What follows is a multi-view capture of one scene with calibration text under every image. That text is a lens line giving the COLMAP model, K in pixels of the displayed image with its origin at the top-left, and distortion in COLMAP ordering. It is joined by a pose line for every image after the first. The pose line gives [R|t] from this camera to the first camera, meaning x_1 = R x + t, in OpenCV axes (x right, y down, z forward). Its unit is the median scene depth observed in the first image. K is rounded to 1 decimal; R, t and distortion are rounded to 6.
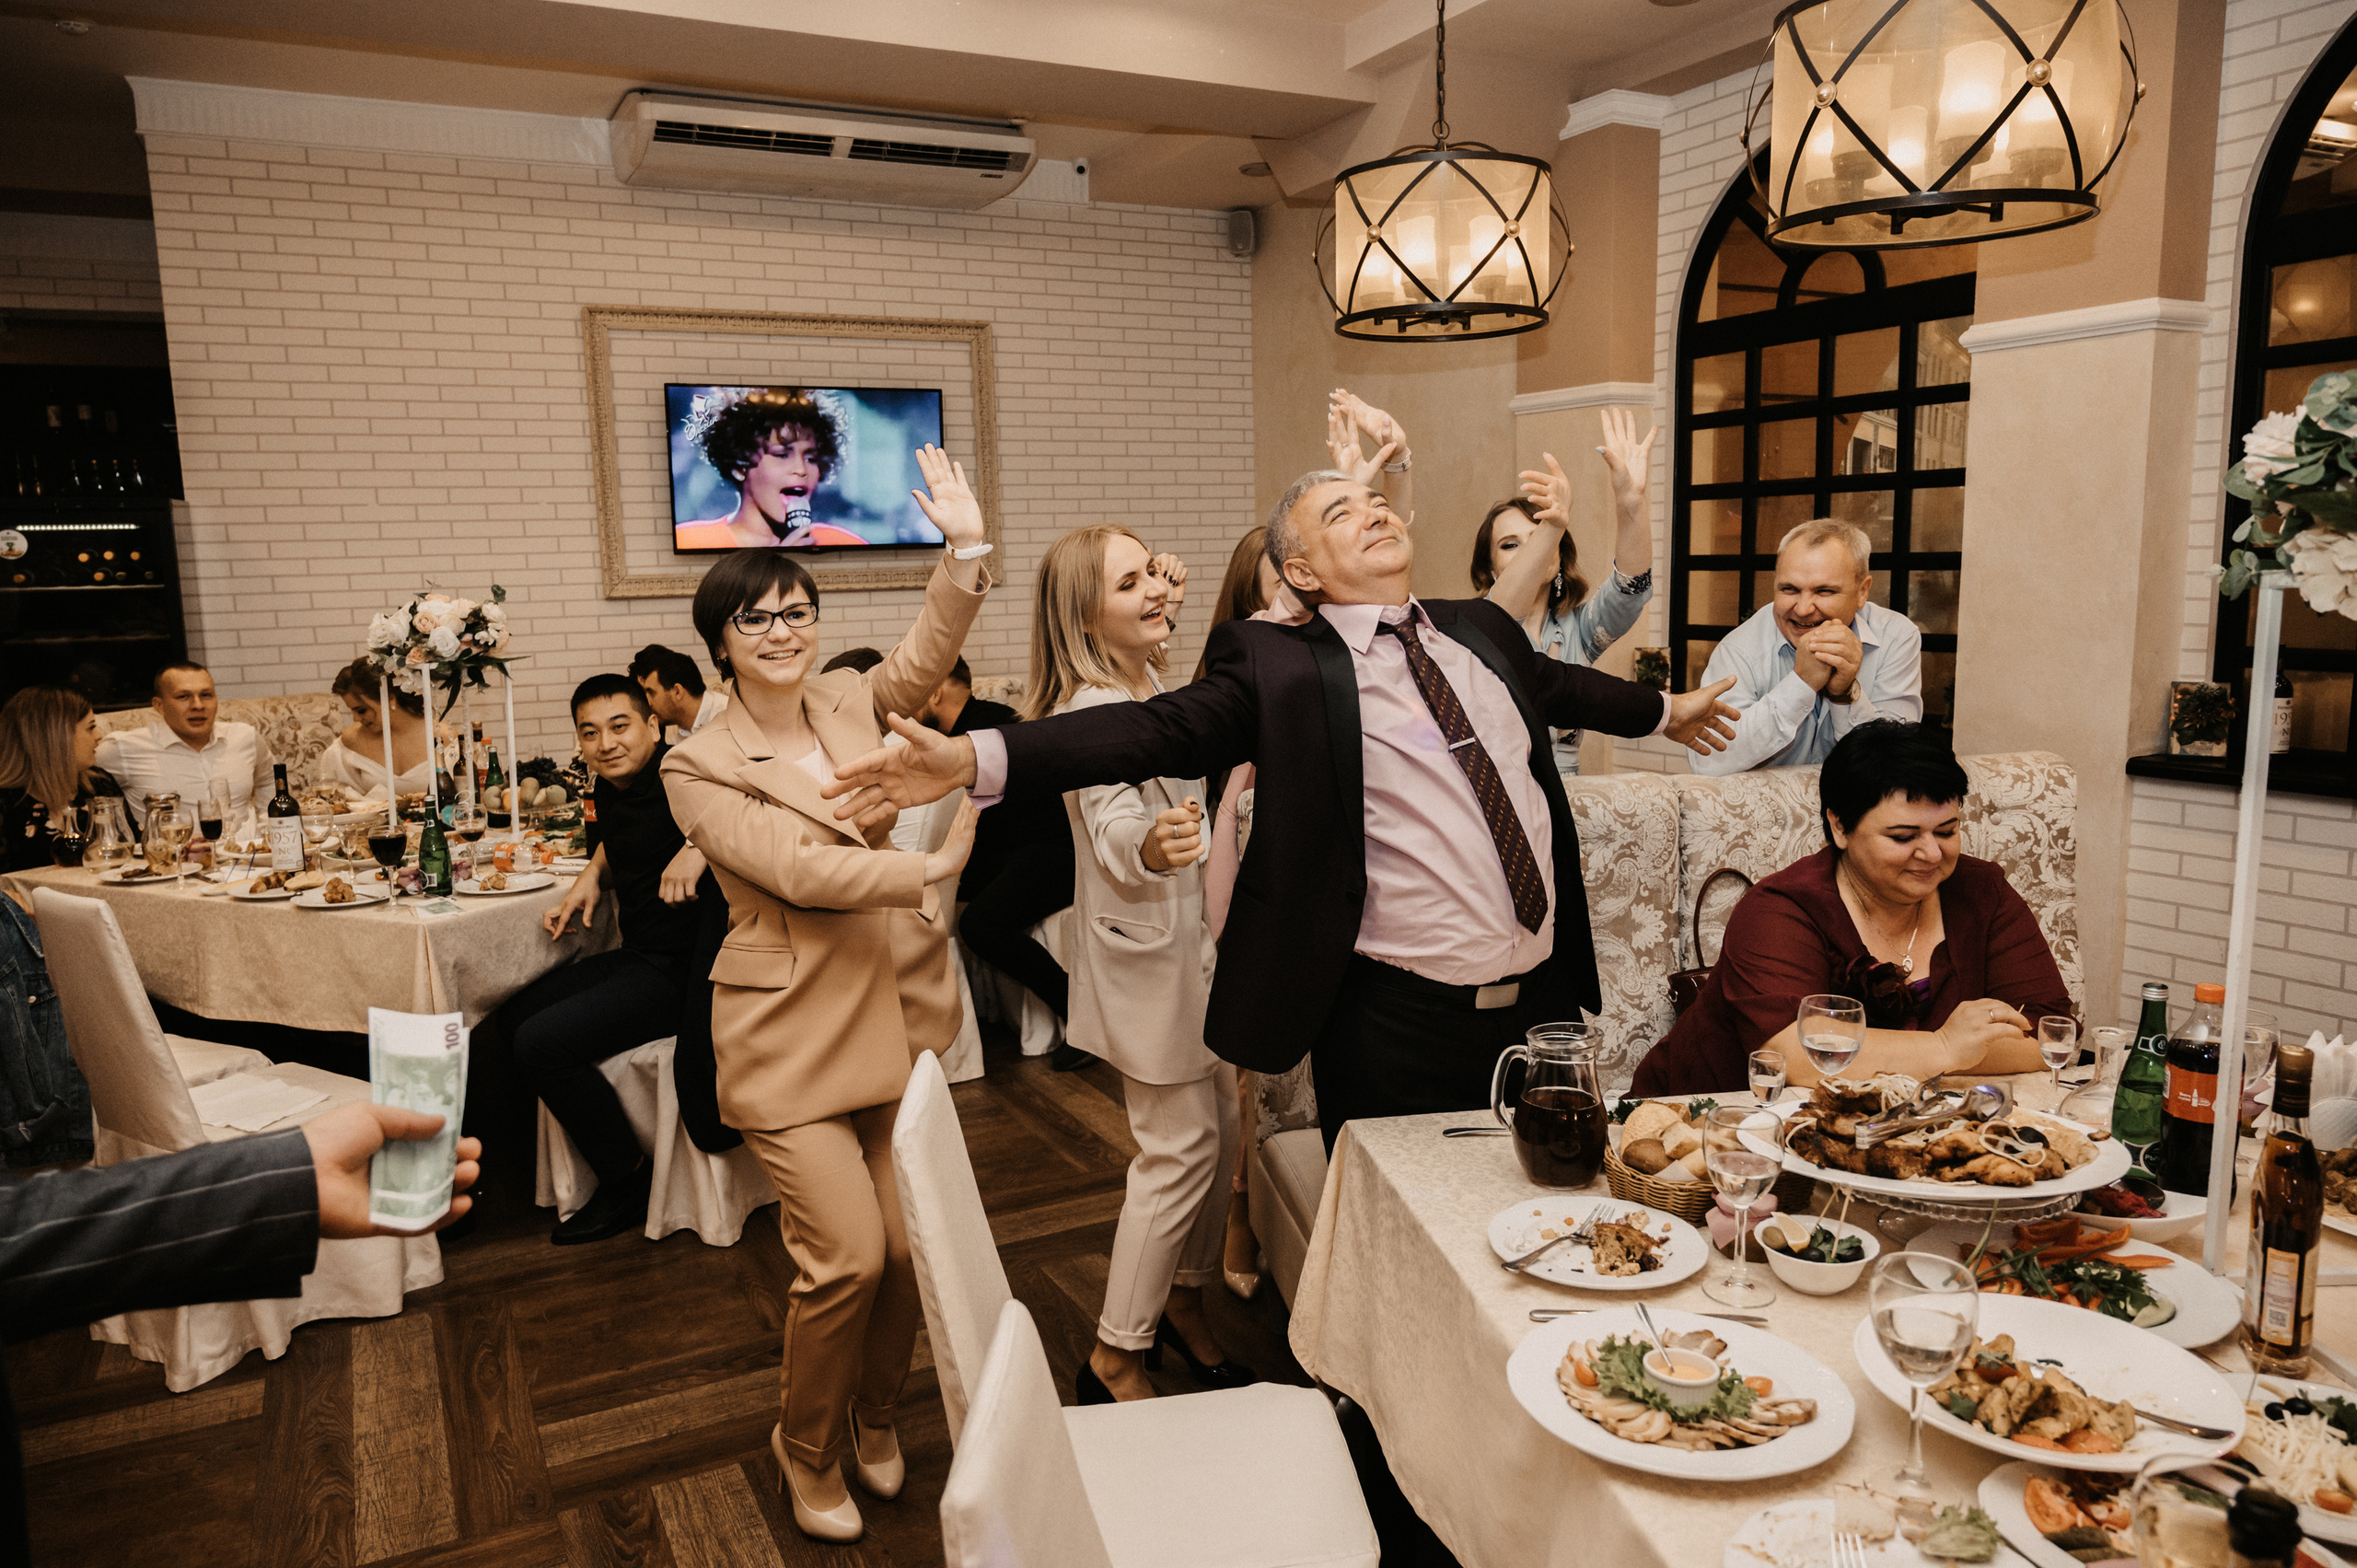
lens RADIAL K [[1583.8, 0, 1178.5], [0, 1583.8, 784.0], [0, 0, 1]] dist [-0.002372, -0.000007]
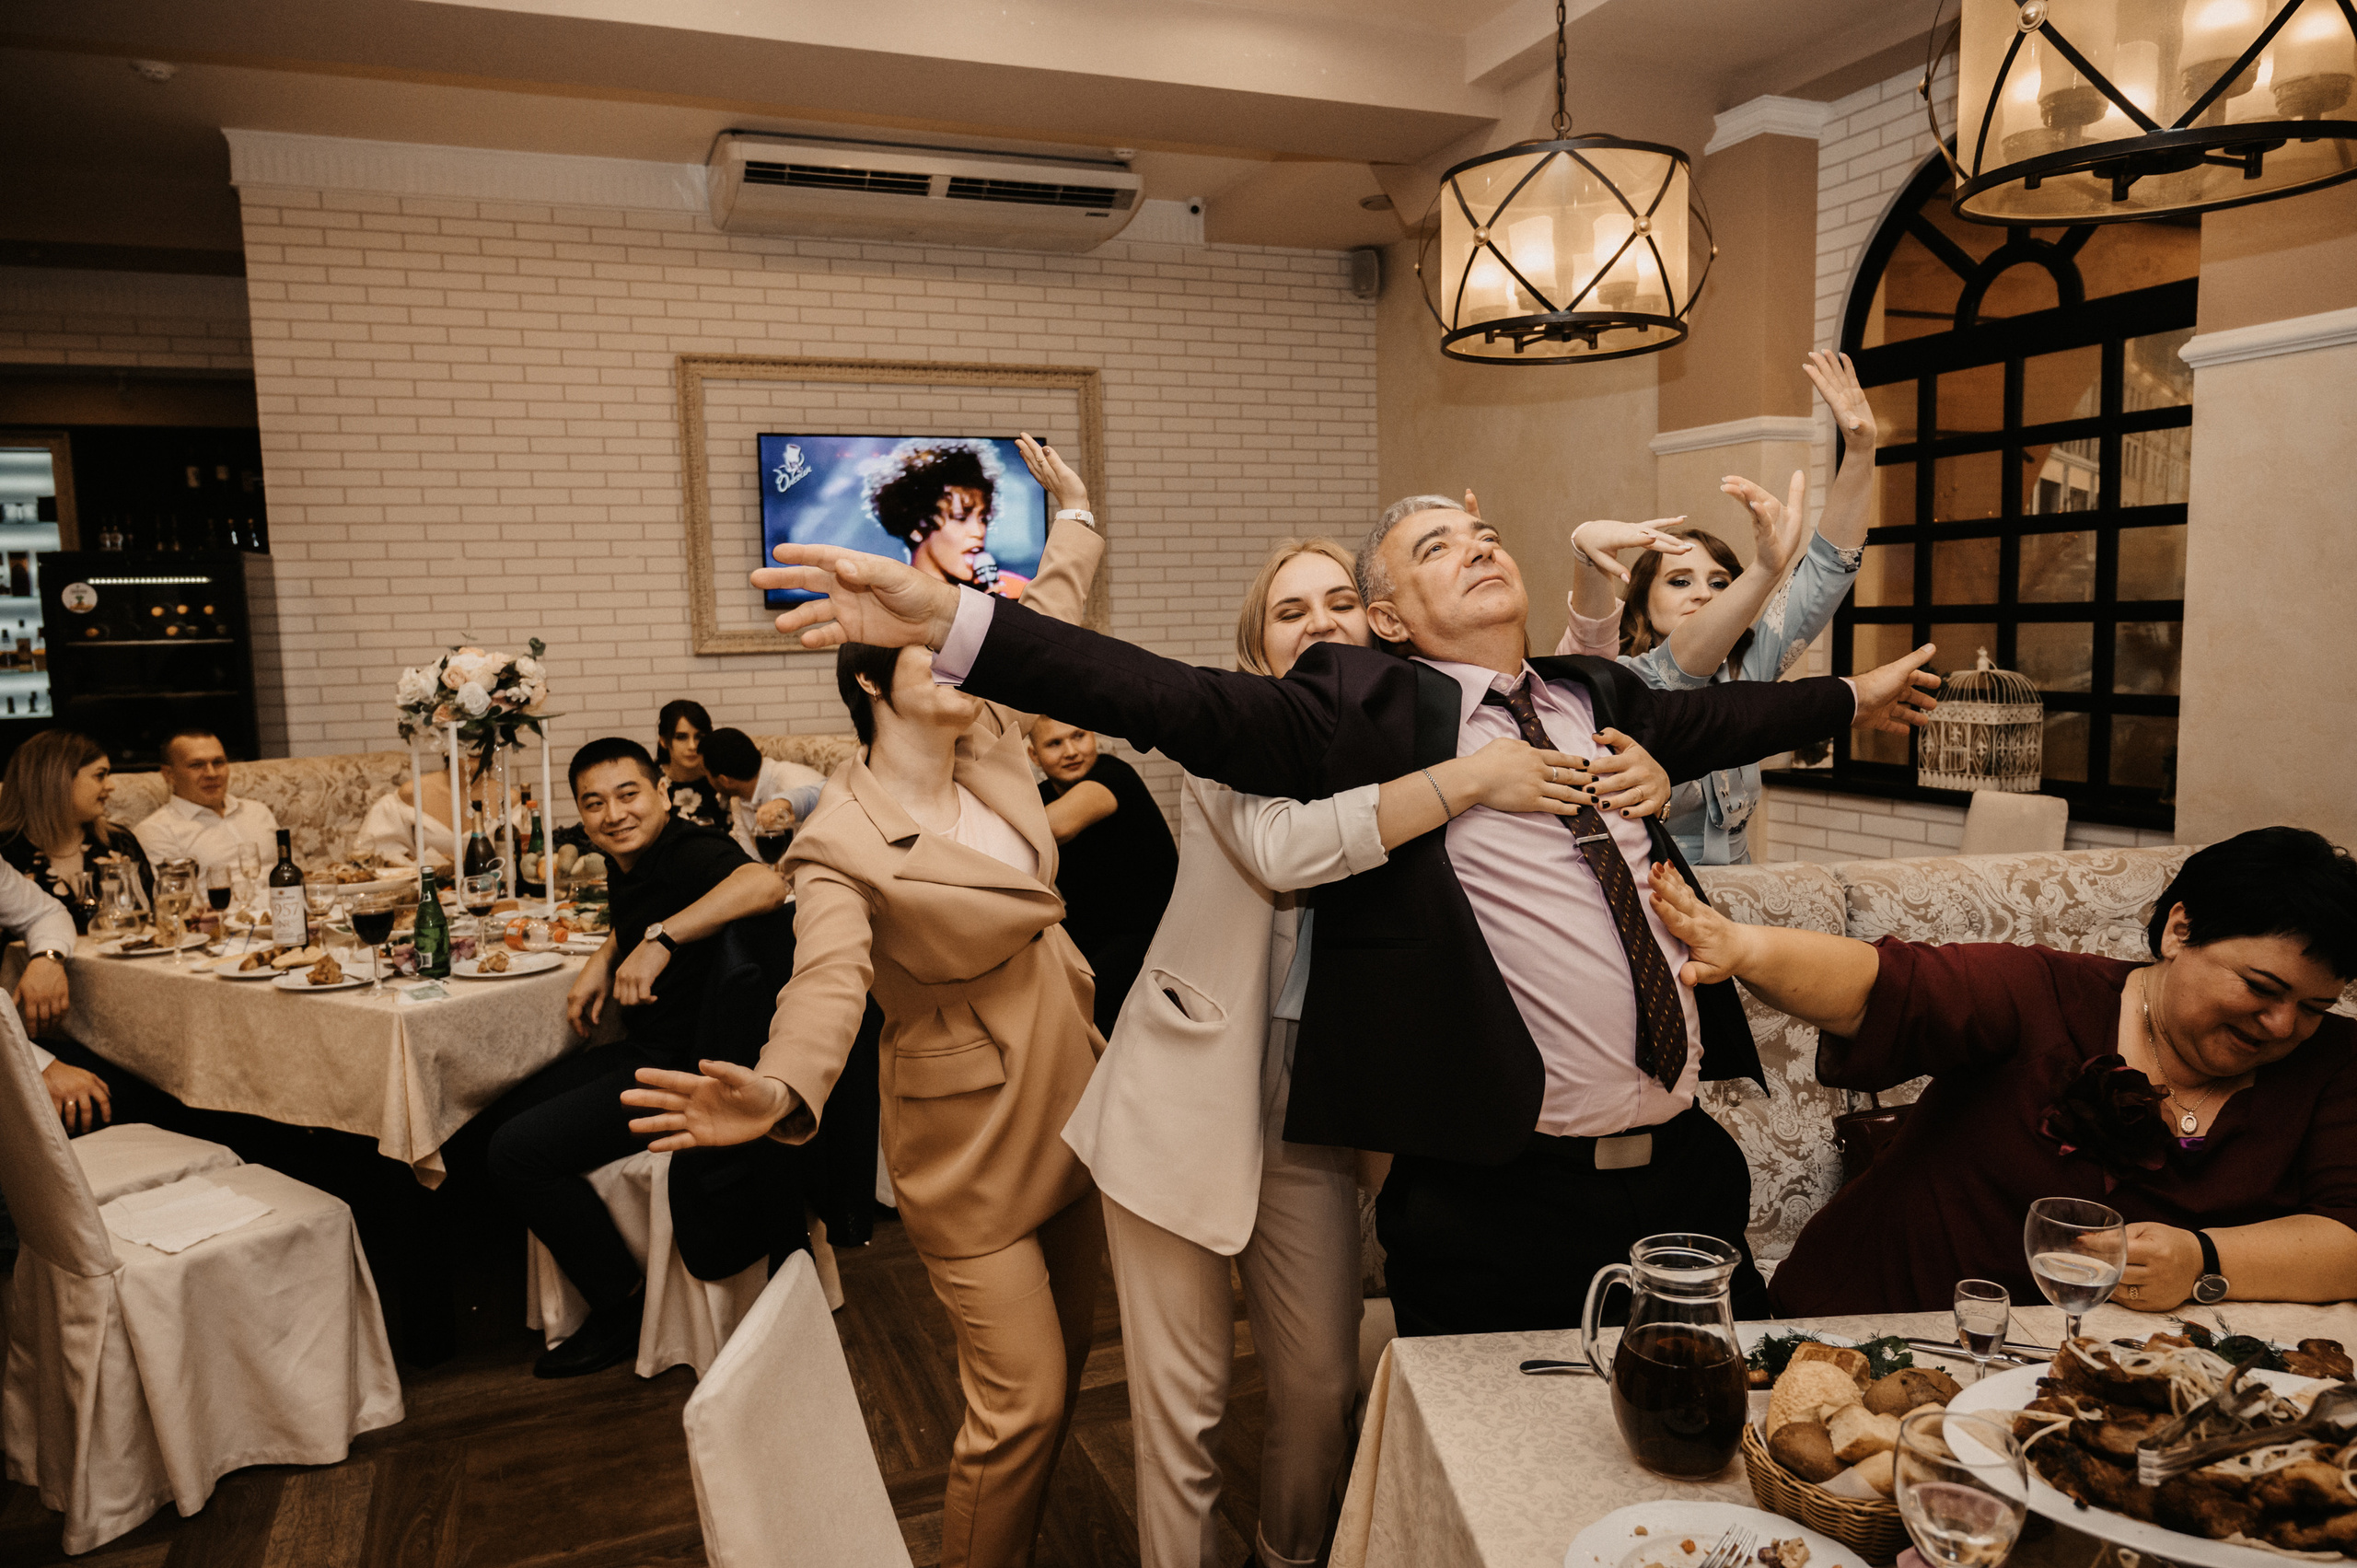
lens RADIAL K [[1601.0, 0, 1178.5], [0, 1601.0, 784.0], [0, 0, 1]] dist [-0.001739, 0.001522]
pose [[0.996237, 0.007612, -0.086342, 0.031664], [-0.010909, 0.999226, -0.037784, -0.008942], [0.085987, 0.038584, 0.995549, 0.105258]]
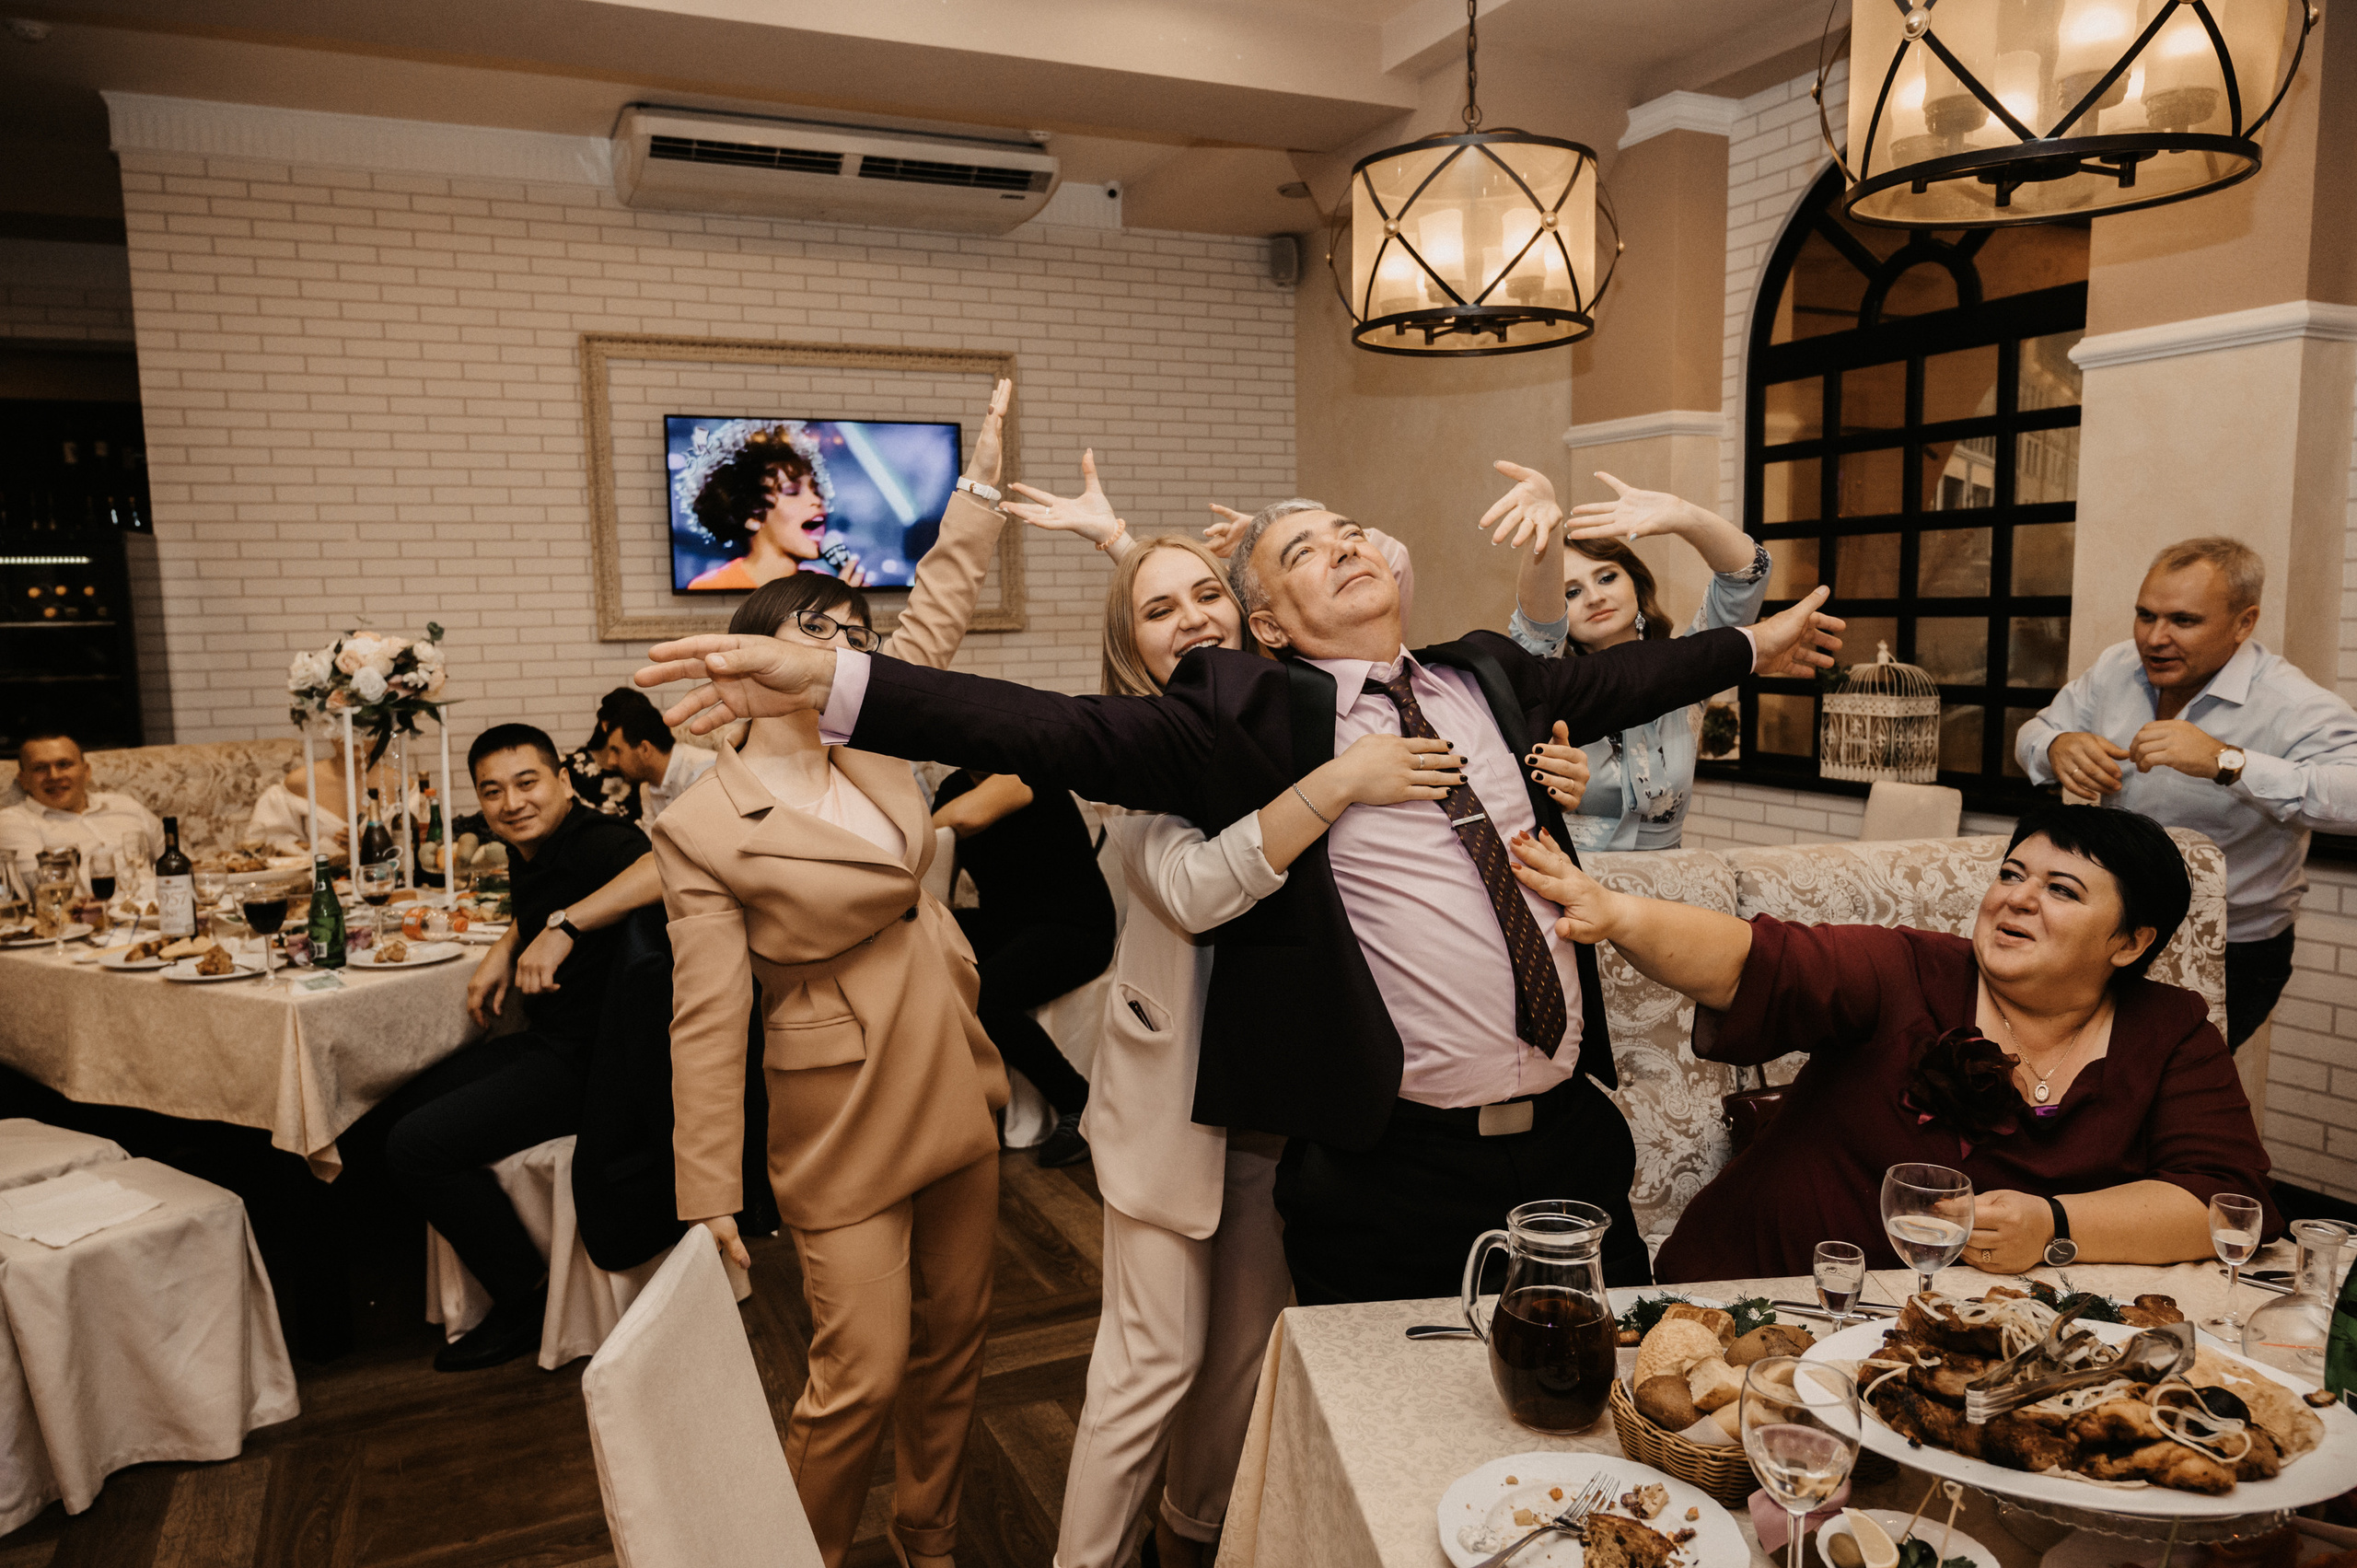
lens RADIAL K [[1619.7, 0, 1172.1], [0, 1619.7, 793.4], [0, 0, 1]] dist [-0.000418, -0.001239]
pose [[0.999115, 0.010311, -0.040784, 0.037293], [-0.011429, 0.999563, -0.027265, -0.006967], [0.040485, 0.027707, 0.998796, 0.094476]]
